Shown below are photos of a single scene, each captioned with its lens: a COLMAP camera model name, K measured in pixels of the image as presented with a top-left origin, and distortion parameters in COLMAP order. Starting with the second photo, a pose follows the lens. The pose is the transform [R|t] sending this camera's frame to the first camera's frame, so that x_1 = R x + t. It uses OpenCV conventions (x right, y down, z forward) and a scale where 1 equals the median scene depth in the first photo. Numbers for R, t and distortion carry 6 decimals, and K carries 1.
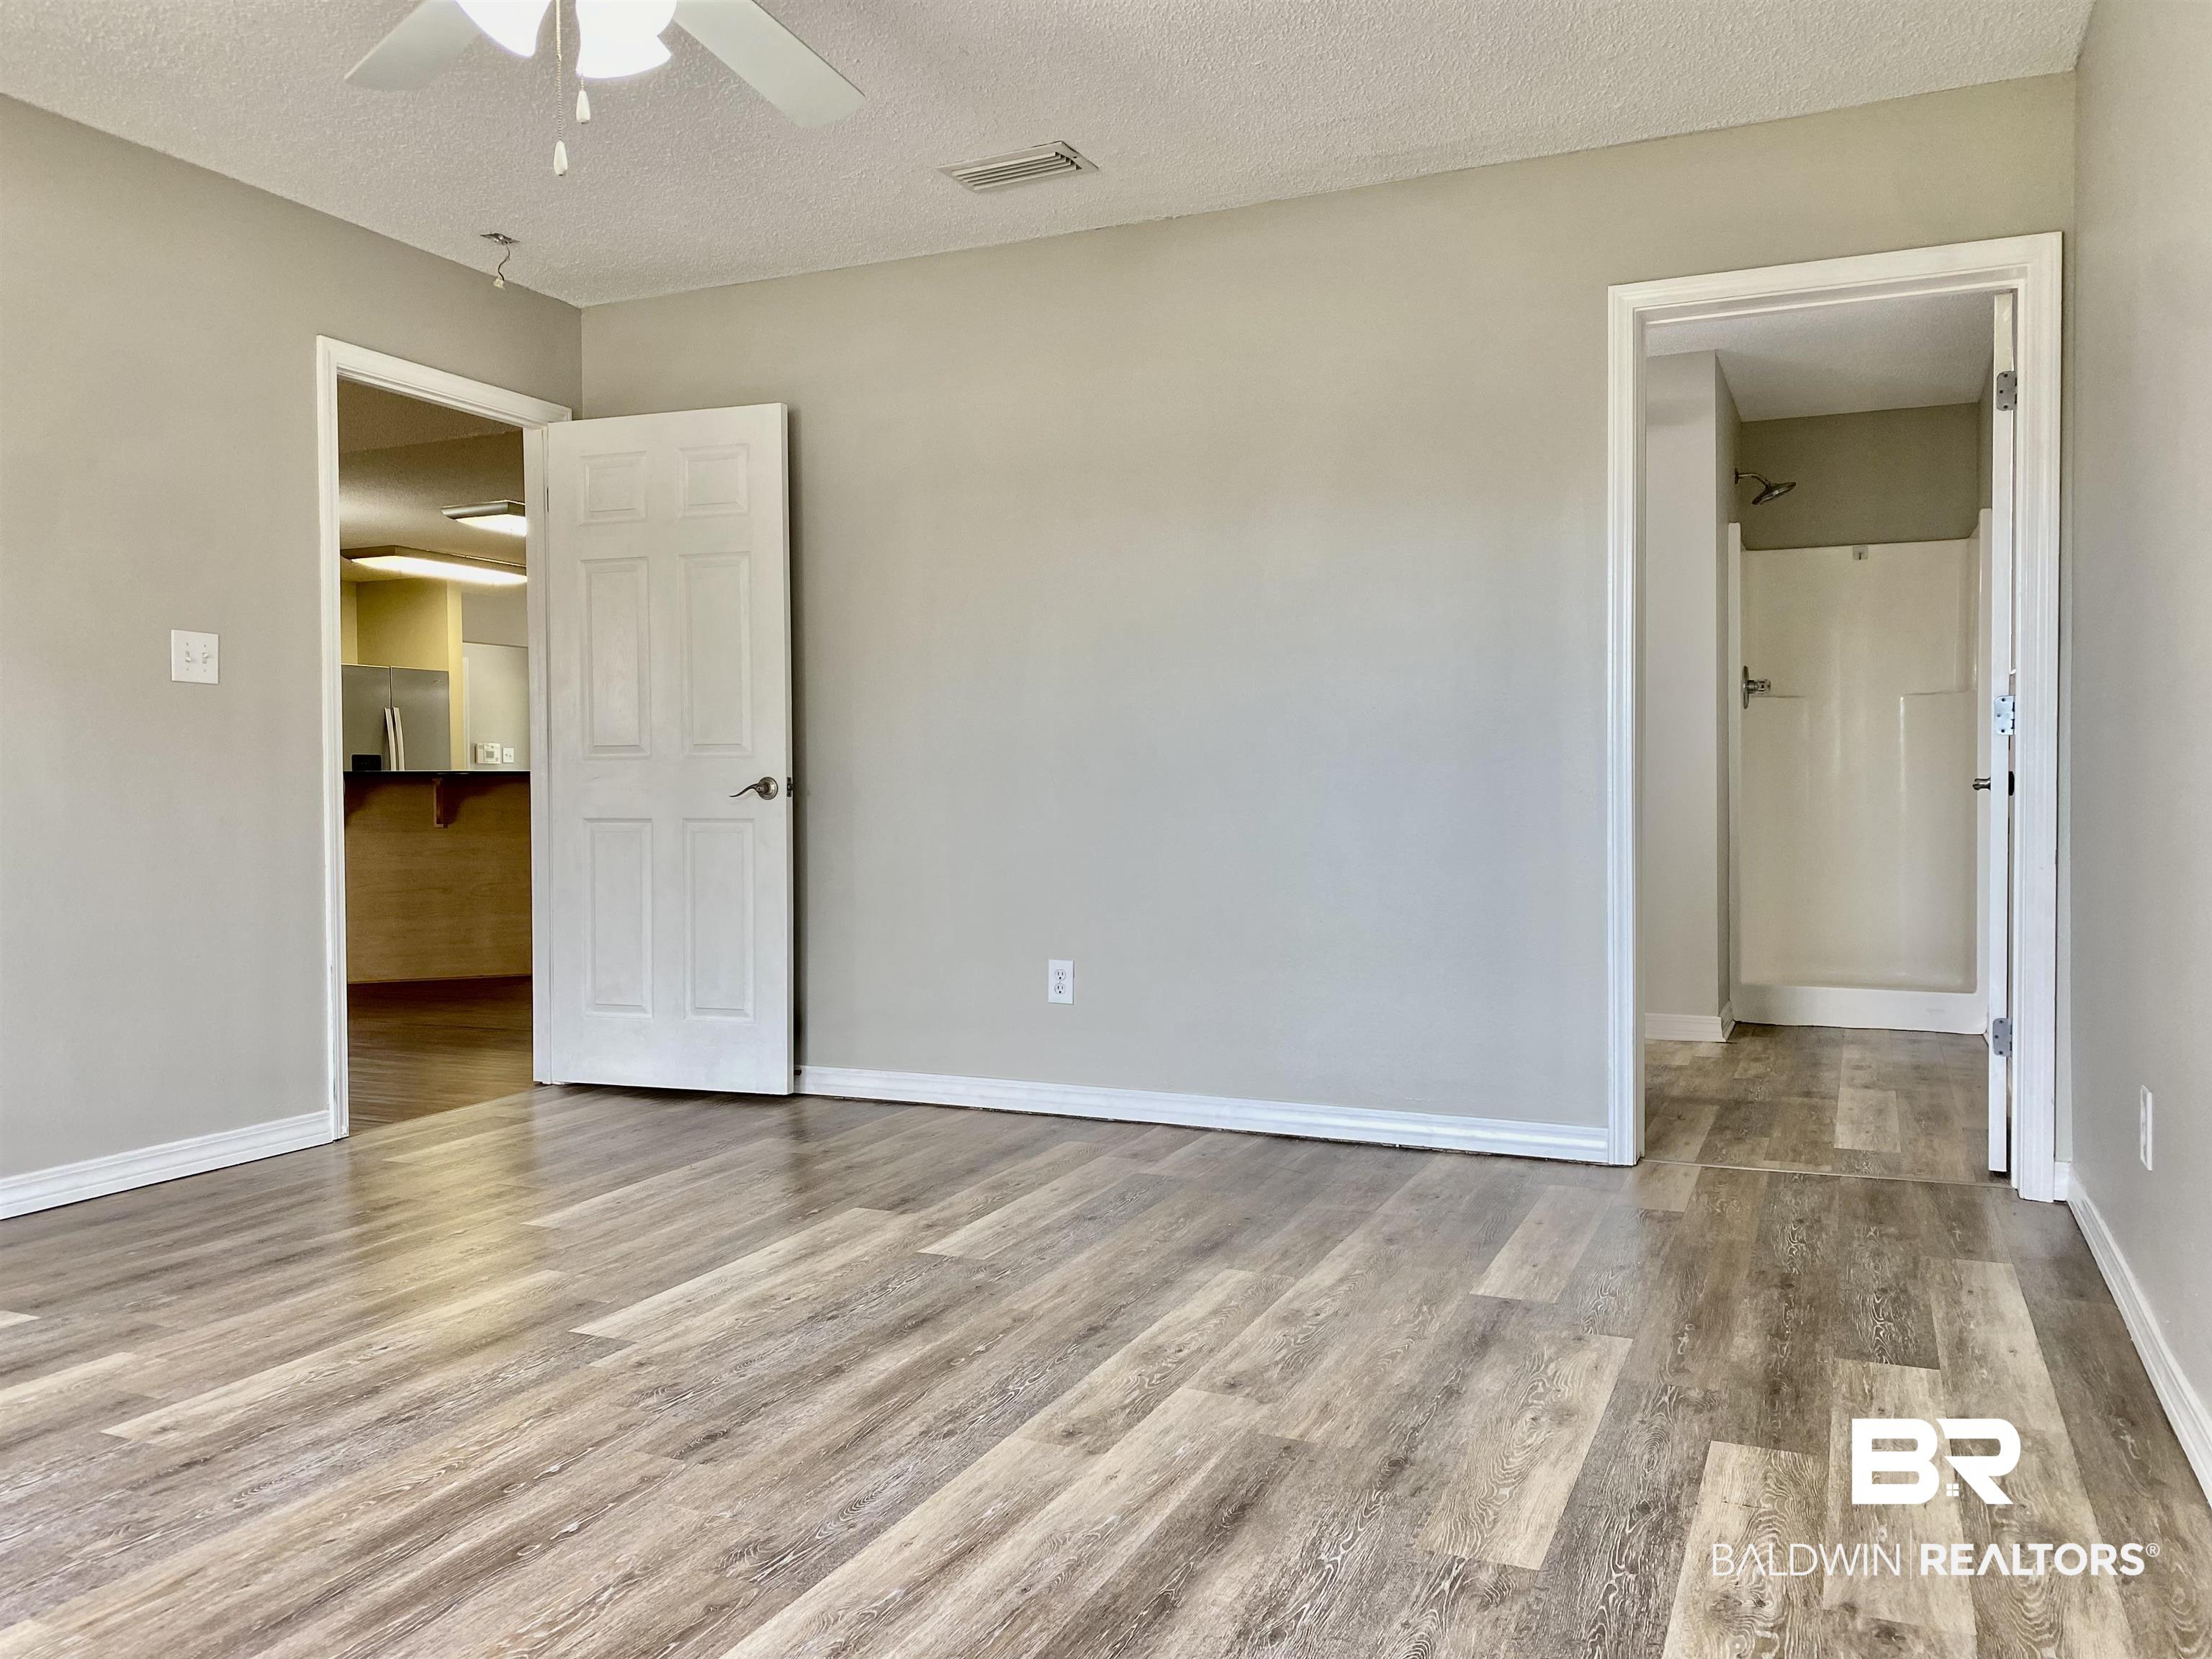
lens RADIAL K [[1702.5, 0, 1100.2], [0, 1702.5, 824.1], [0, 0, 1]] dist [0.063521, -0.083524]
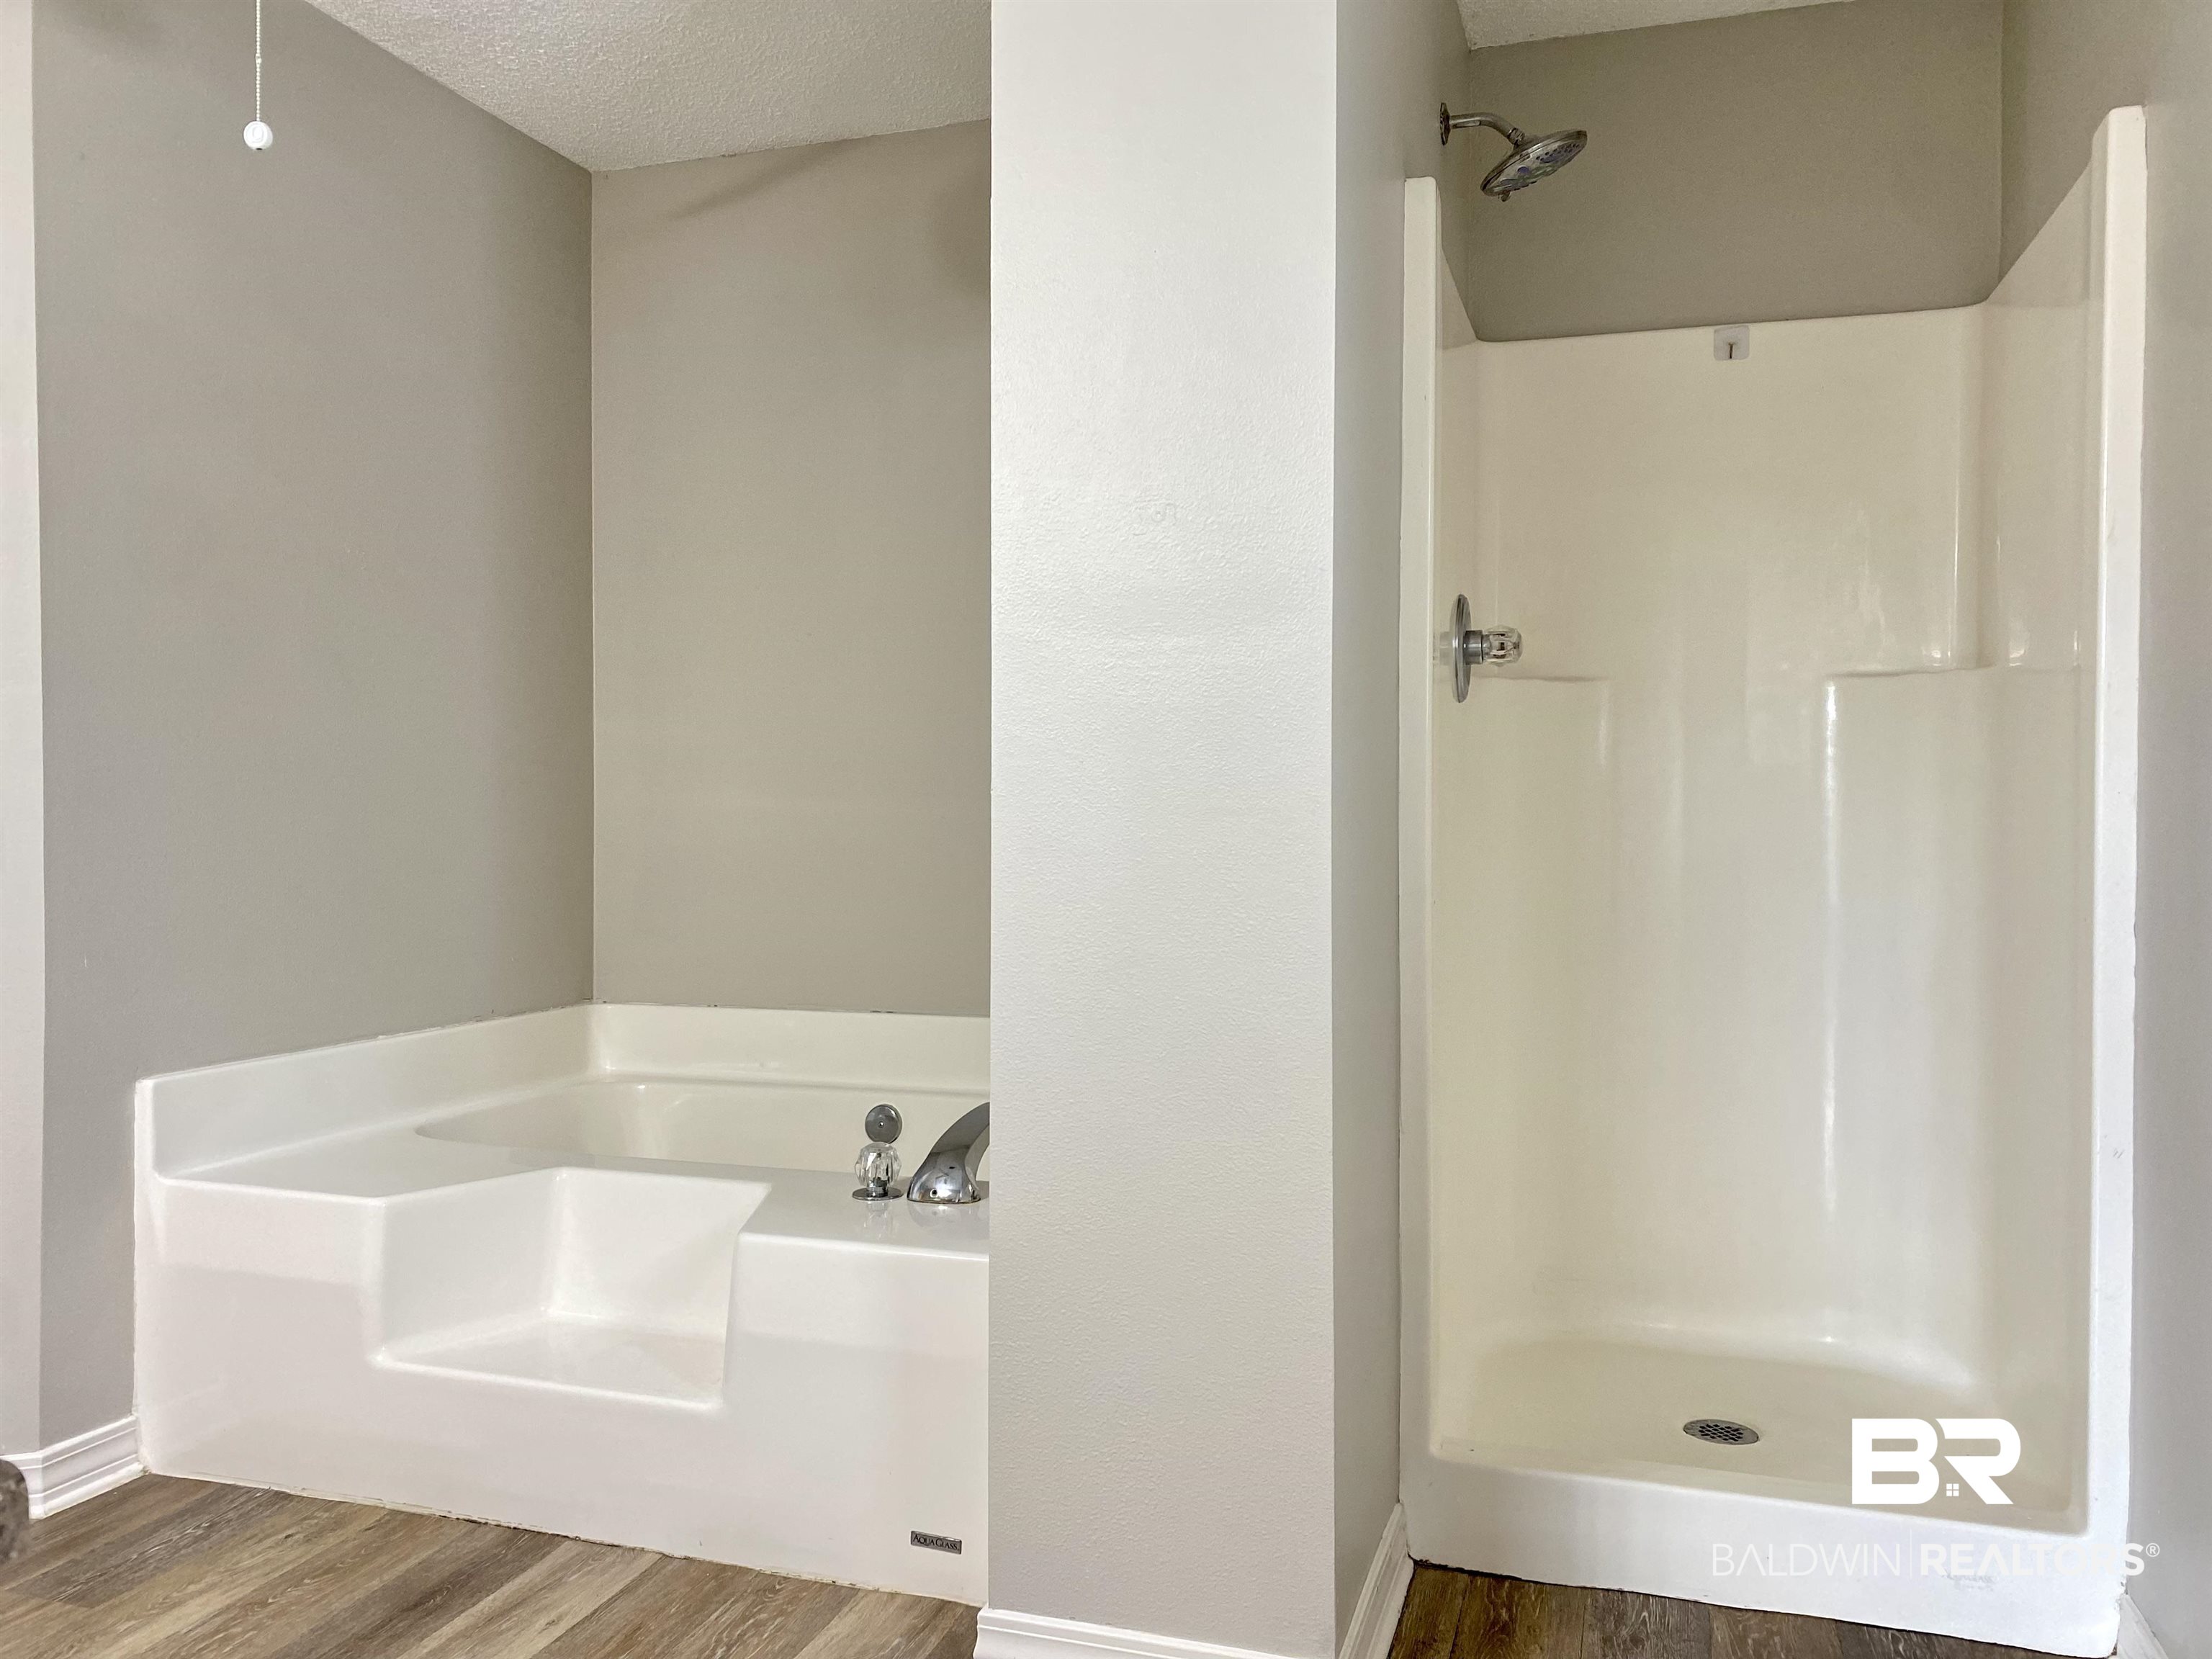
lens RADIAL K [[1702.5, 0, 1113.6], [0, 1702.5, 830.3], [0, 0, 1]] dist [0.063521, -0.083524]
pose [[0.995464, 0.011261, 0.094470, 0.256785], [-0.008841, 0.999623, -0.026003, -0.026099], [-0.094728, 0.025050, 0.995188, 0.607881]]
